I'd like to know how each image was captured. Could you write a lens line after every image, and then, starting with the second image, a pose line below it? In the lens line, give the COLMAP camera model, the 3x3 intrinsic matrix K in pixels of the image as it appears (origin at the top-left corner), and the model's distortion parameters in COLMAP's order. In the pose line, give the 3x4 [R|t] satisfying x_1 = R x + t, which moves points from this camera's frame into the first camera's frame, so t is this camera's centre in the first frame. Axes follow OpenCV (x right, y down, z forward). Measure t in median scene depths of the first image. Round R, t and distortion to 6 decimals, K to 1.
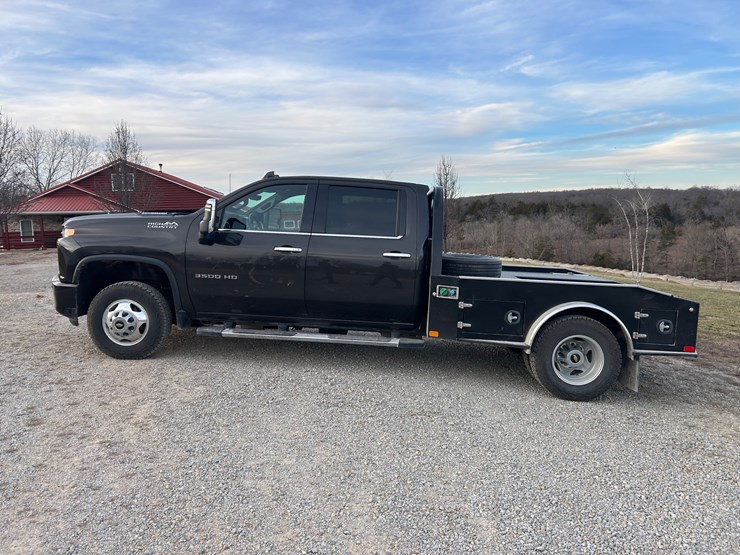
lens RADIAL K [[554.9, 0, 366.1], [0, 554.9, 275.1], [0, 0, 1]] dist [0.051327, -0.051732]
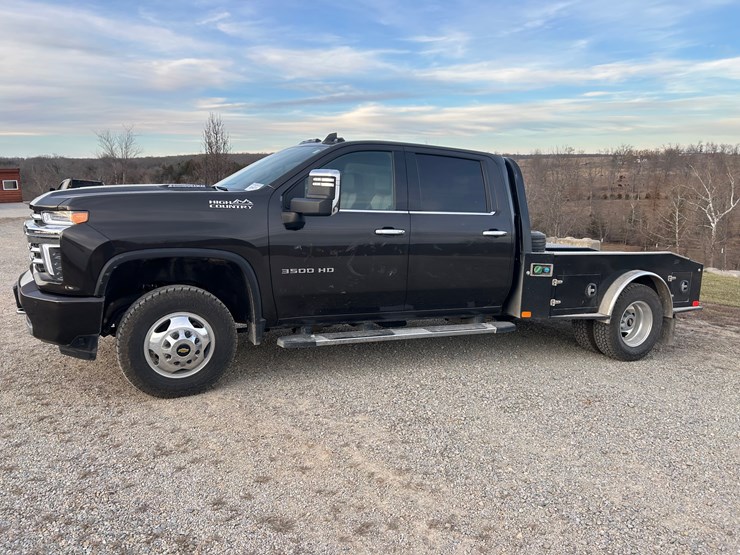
lens RADIAL K [[552.8, 0, 365.4], [0, 552.8, 274.7], [0, 0, 1]] dist [0.049778, -0.049718]
pose [[0.876293, -0.075035, 0.475900, -0.567181], [0.042277, 0.995963, 0.079188, -0.049288], [-0.479920, -0.049272, 0.875927, 0.294790]]
